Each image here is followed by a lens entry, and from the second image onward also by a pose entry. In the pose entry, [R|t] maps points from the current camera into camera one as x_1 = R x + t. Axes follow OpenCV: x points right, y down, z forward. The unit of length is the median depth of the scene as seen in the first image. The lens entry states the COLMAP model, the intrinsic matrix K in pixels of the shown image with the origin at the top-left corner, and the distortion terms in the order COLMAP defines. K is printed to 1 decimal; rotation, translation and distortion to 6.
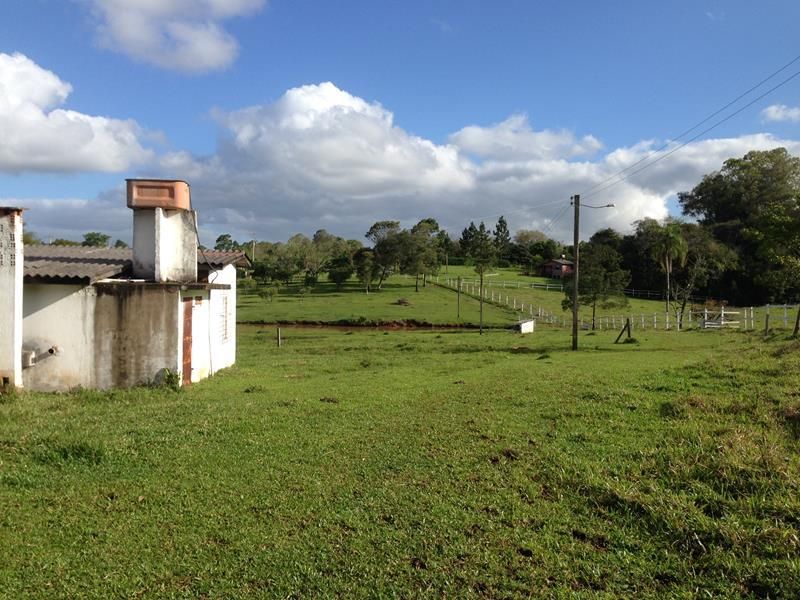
lens RADIAL K [[728.4, 0, 400.0], [0, 728.4, 300.0], [0, 0, 1]] dist [0.125601, -0.215959]
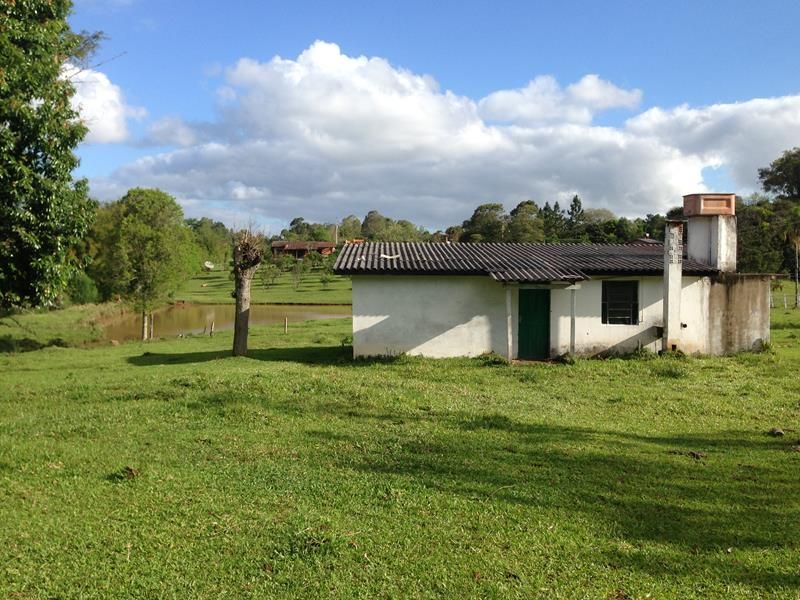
lens RADIAL K [[728.4, 0, 400.0], [0, 728.4, 300.0], [0, 0, 1]] dist [0.125601, -0.215959]
pose [[0.998708, -0.008840, -0.050044, -0.882994], [0.010204, 0.999582, 0.027063, -0.018721], [0.049784, -0.027539, 0.998380, -0.354001]]
